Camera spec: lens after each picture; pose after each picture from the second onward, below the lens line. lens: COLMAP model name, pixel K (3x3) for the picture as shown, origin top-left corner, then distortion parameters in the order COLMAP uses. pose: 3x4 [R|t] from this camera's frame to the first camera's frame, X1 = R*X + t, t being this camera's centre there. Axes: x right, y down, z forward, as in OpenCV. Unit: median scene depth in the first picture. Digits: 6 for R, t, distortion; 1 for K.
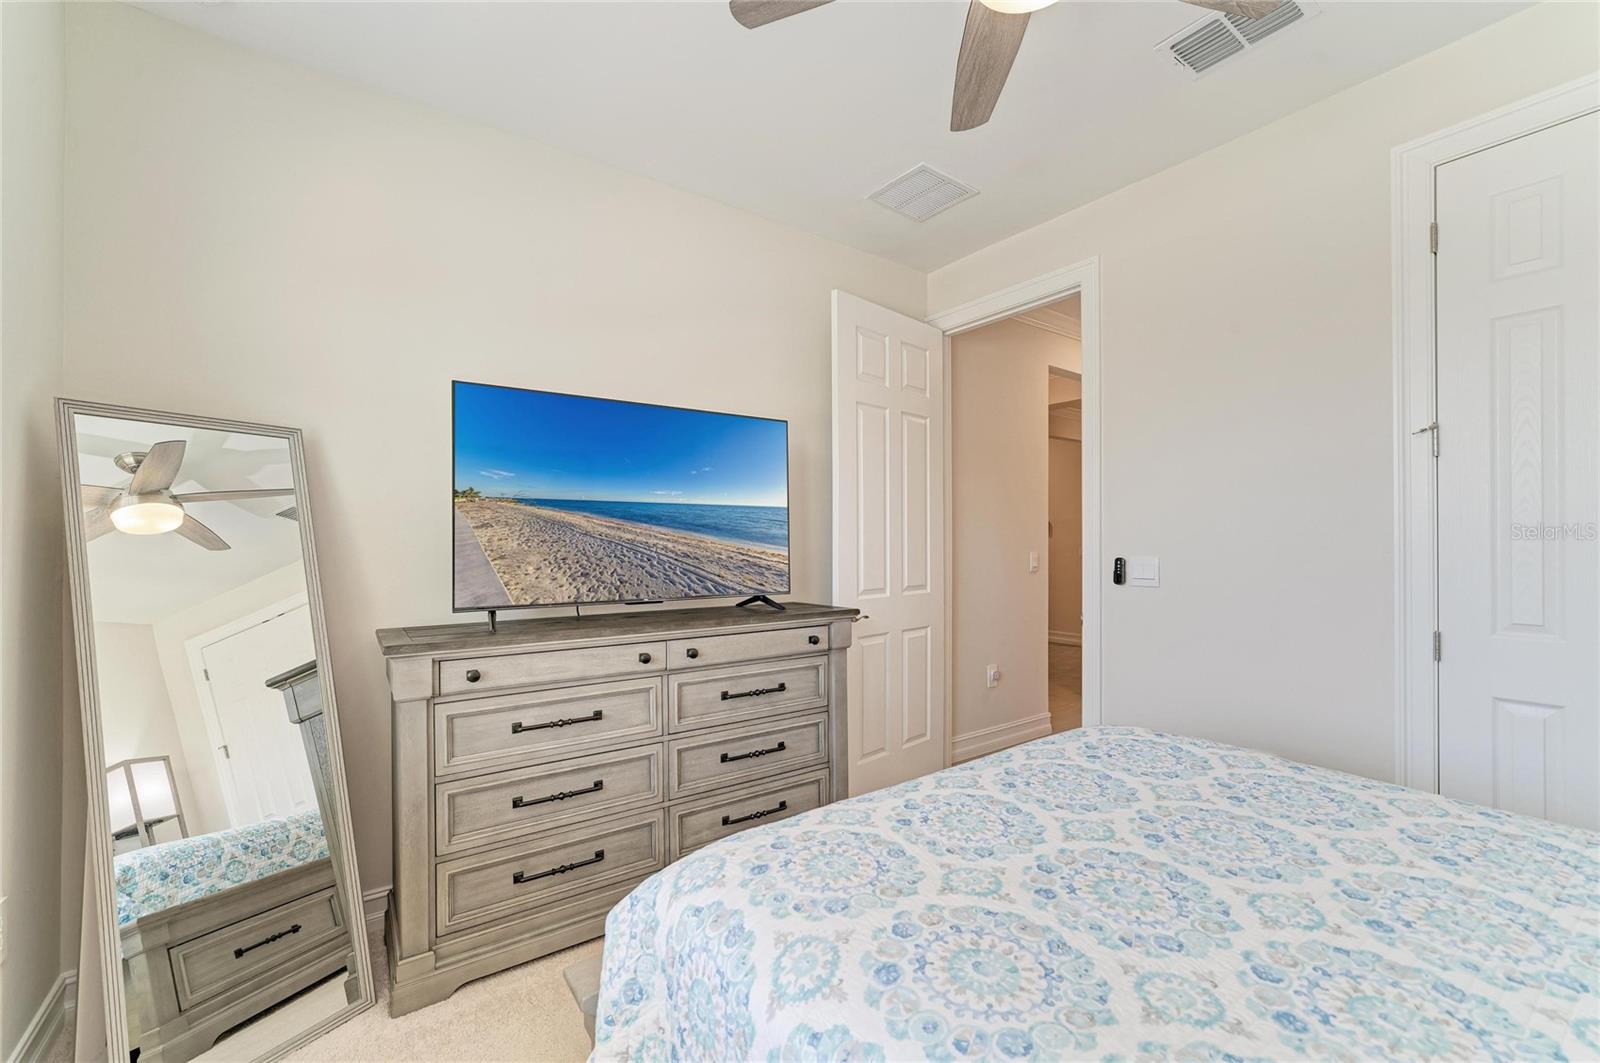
lens RADIAL K [[655.8, 0, 799.1], [0, 655.8, 539.6], [0, 0, 1]] dist [-0.000488, -0.000006]
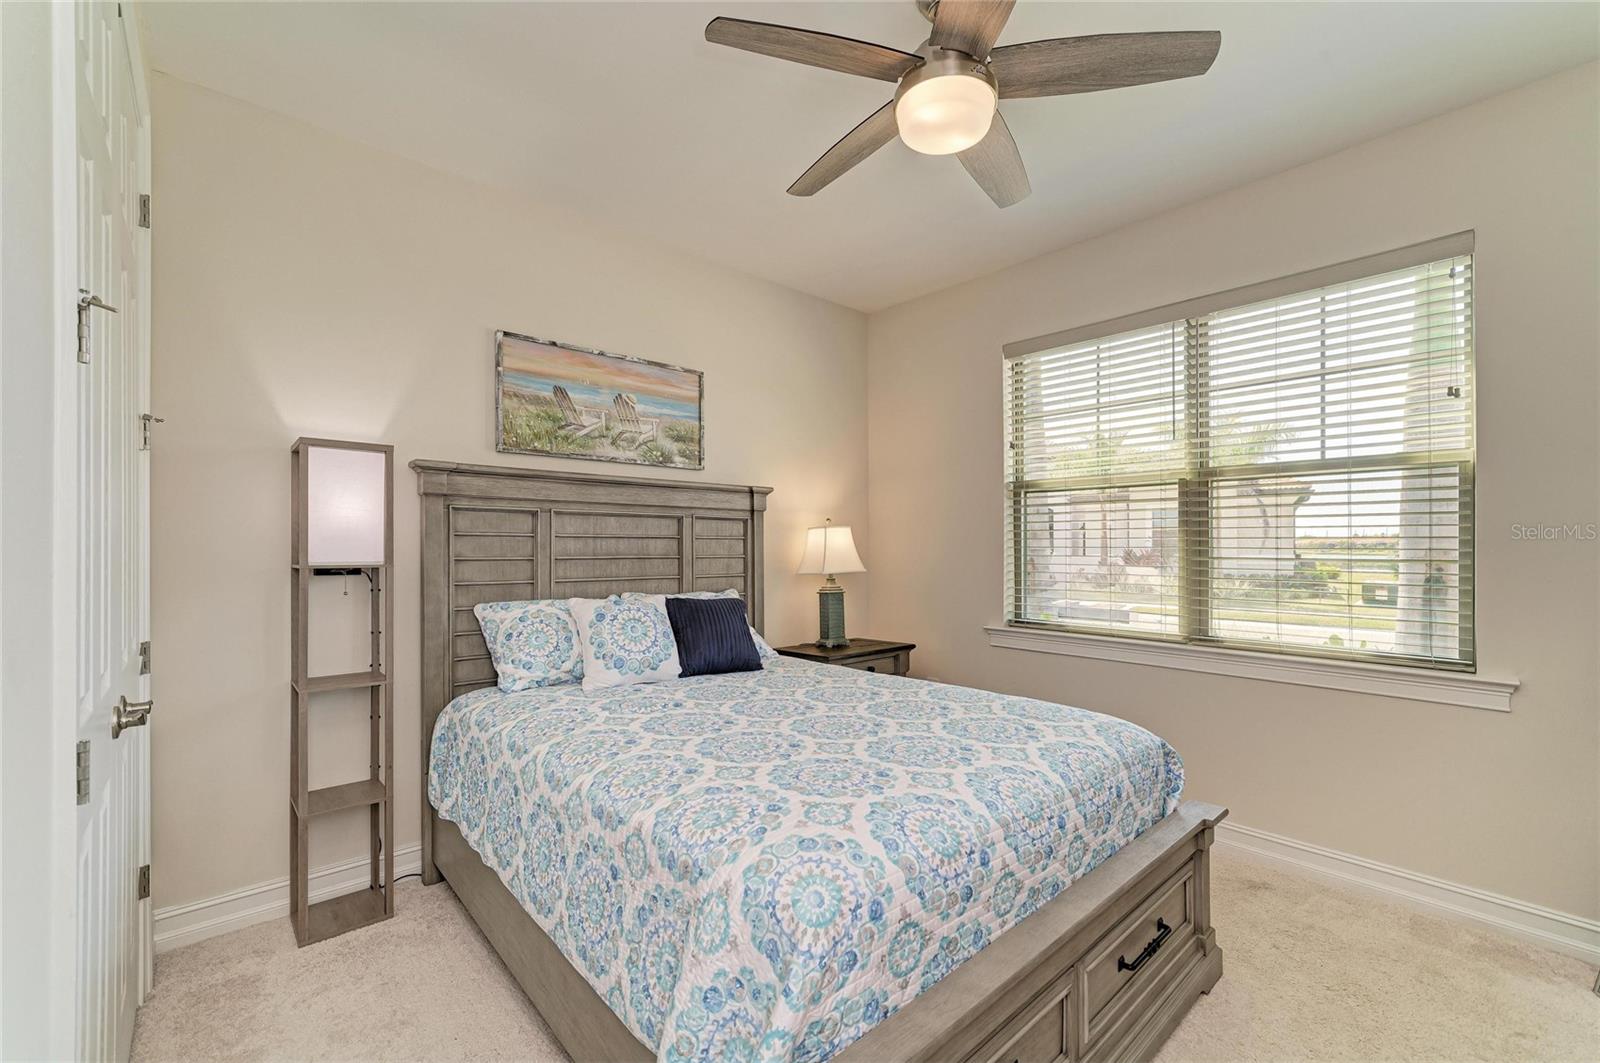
lens RADIAL K [[655.8, 0, 798.1], [0, 655.8, 541.0], [0, 0, 1]] dist [-0.000488, -0.000006]
pose [[-0.994747, -0.006624, -0.102145, 0.343080], [-0.006004, 0.999962, -0.006381, -0.003102], [0.102183, -0.005734, -0.994749, 1.723503]]
